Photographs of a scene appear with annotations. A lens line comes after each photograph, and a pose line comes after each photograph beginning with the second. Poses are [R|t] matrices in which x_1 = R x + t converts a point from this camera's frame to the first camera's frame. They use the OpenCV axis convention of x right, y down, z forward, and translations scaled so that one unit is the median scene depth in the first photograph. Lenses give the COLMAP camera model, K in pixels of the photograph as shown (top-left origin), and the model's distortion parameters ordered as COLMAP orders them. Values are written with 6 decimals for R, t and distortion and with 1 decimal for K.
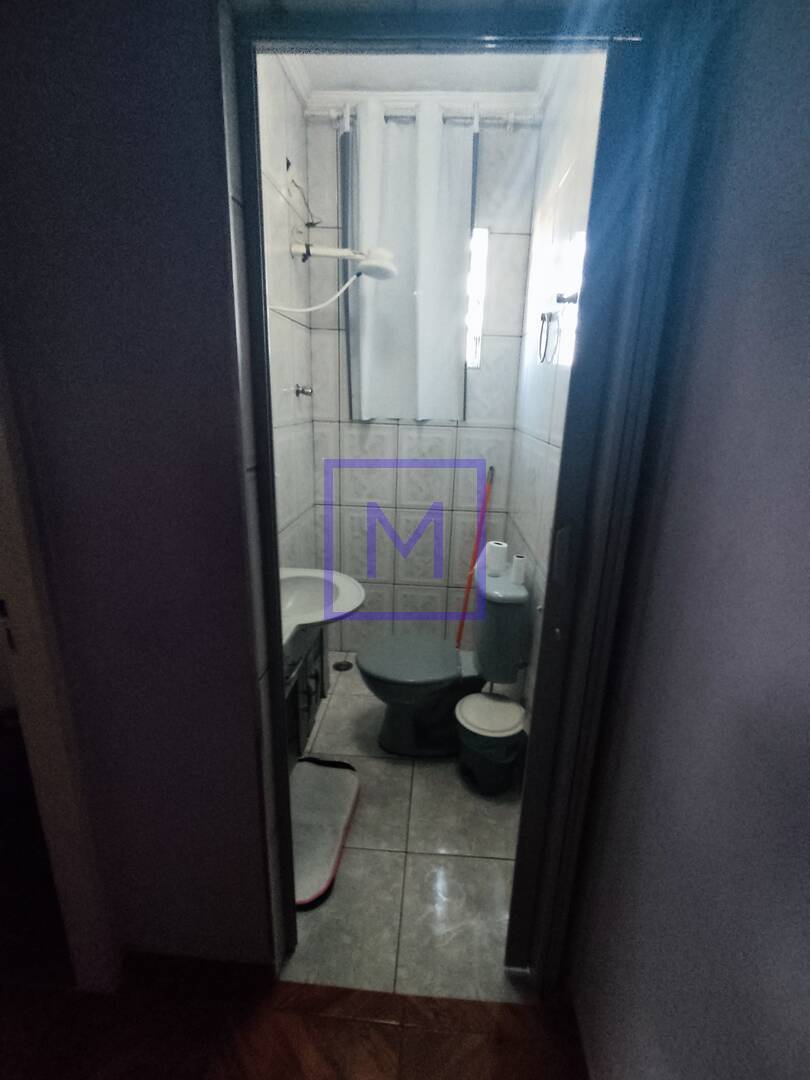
lens RADIAL K [[491.3, 0, 407.5], [0, 491.3, 536.7], [0, 0, 1]] dist [0.000064, 0.000037]
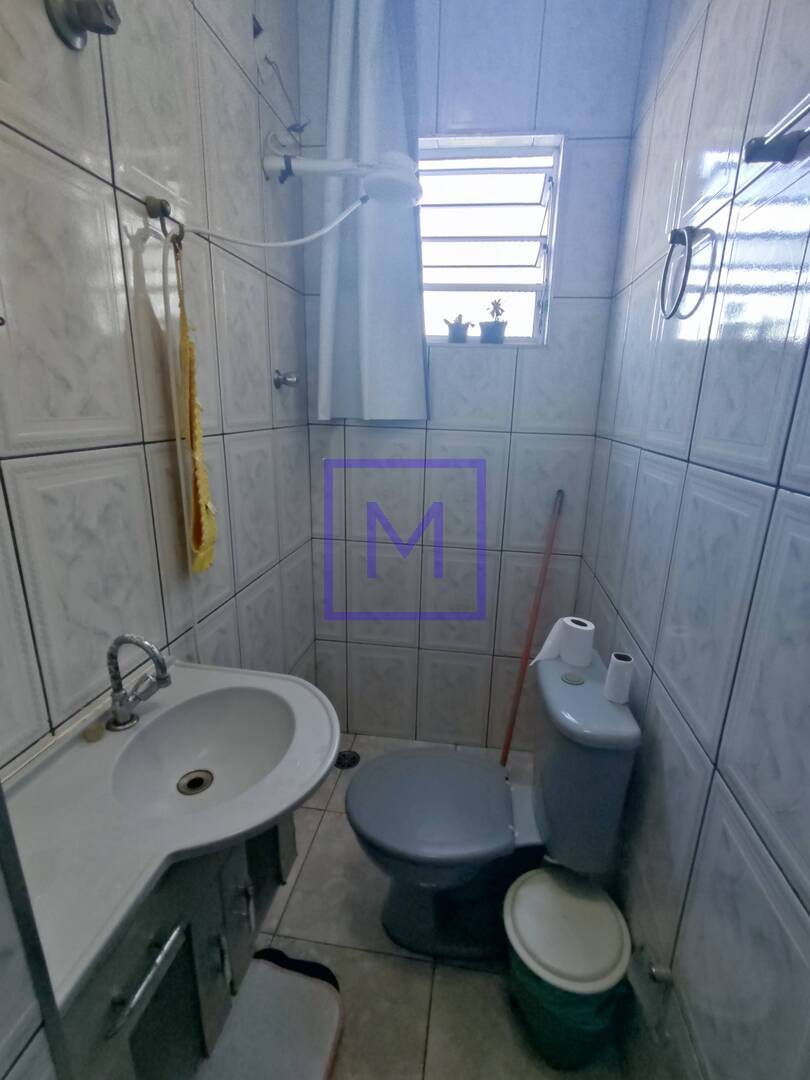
lens RADIAL K [[497.2, 0, 418.3], [0, 497.2, 539.7], [0, 0, 1]] dist [-0.005394, -0.000609]
pose [[0.997456, 0.016684, -0.069308, 0.023324], [-0.017269, 0.999820, -0.007839, -0.072092], [0.069165, 0.009016, 0.997564, 0.325541]]
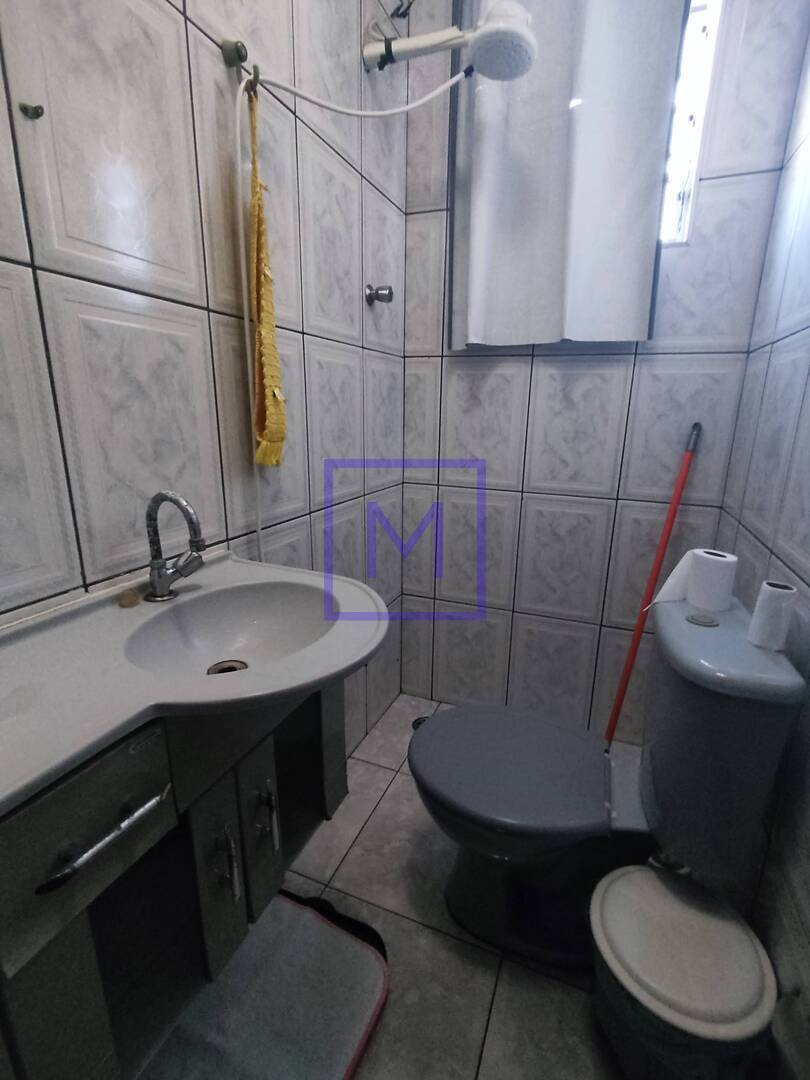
lens RADIAL K [[497.1, 0, 416.2], [0, 497.1, 539.7], [0, 0, 1]] dist [-0.002066, -0.001749]
pose [[0.952598, 0.065884, -0.297012, 0.047025], [-0.072660, 0.997287, -0.011820, 0.024016], [0.295427, 0.032840, 0.954801, 0.410494]]
